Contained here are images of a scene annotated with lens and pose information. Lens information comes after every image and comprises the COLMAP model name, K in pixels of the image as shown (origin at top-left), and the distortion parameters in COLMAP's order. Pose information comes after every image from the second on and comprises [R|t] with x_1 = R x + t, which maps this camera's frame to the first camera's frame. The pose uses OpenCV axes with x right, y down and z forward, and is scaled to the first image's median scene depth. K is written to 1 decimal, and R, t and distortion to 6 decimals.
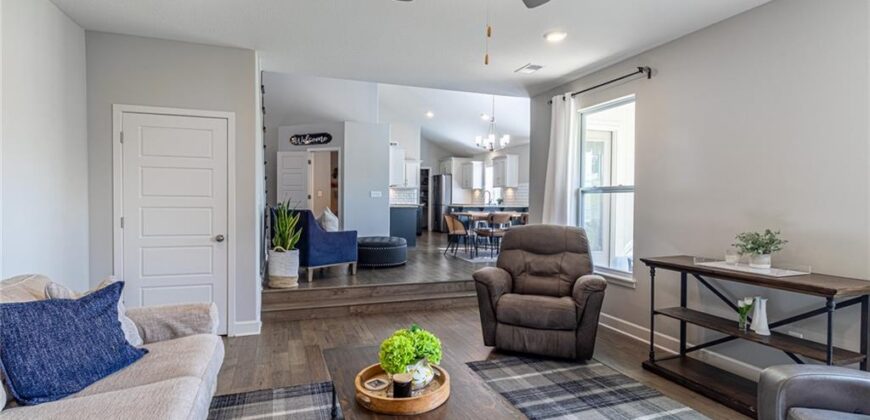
lens RADIAL K [[410.8, 0, 433.2], [0, 410.8, 207.0], [0, 0, 1]] dist [0.000454, 0.000910]
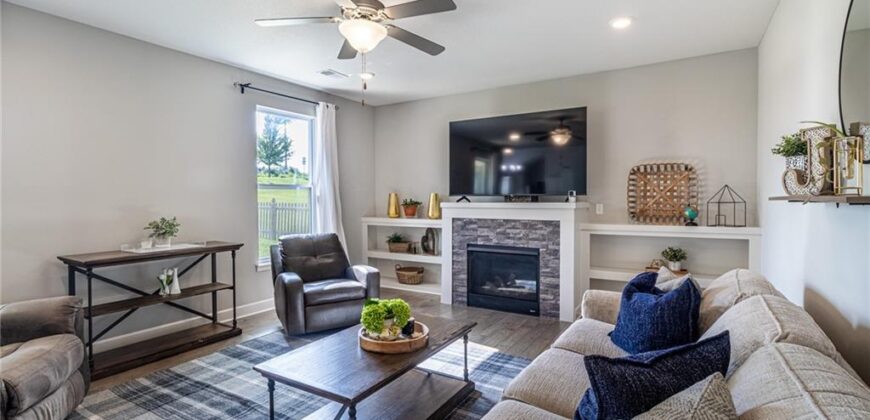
lens RADIAL K [[410.8, 0, 438.4], [0, 410.8, 206.0], [0, 0, 1]] dist [0.000454, 0.000910]
pose [[-0.619783, -0.019739, 0.784525, -0.785969], [0.017935, 0.999066, 0.039306, -0.020950], [-0.784568, 0.038432, -0.618850, 1.108396]]
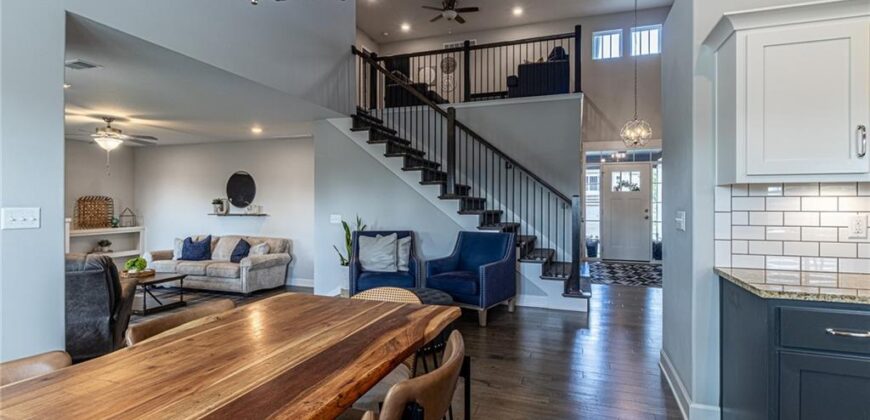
lens RADIAL K [[410.8, 0, 440.7], [0, 410.8, 205.5], [0, 0, 1]] dist [0.000454, 0.000910]
pose [[-0.633408, -0.002519, -0.773814, 0.731583], [-0.020259, 0.999706, 0.013329, -0.135537], [0.773553, 0.024119, -0.633273, 3.399113]]
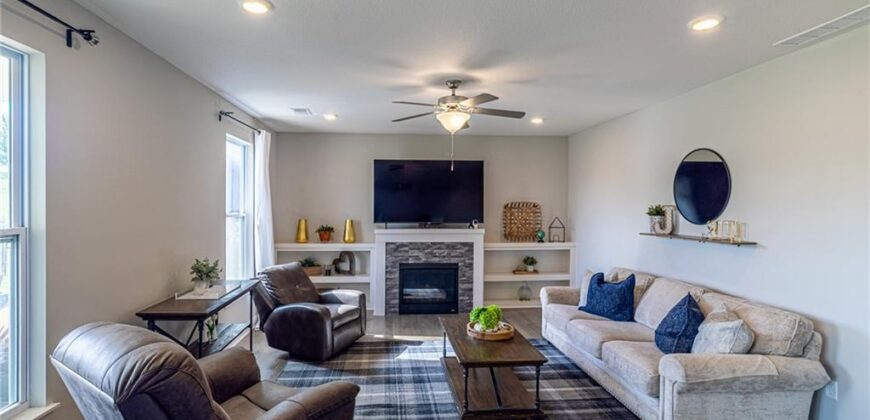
lens RADIAL K [[410.8, 0, 422.4], [0, 410.8, 208.5], [0, 0, 1]] dist [0.000454, 0.000910]
pose [[-0.958662, -0.012258, 0.284284, -0.166696], [-0.004912, 0.999636, 0.026538, -0.138316], [-0.284506, 0.024045, -0.958373, 1.998083]]
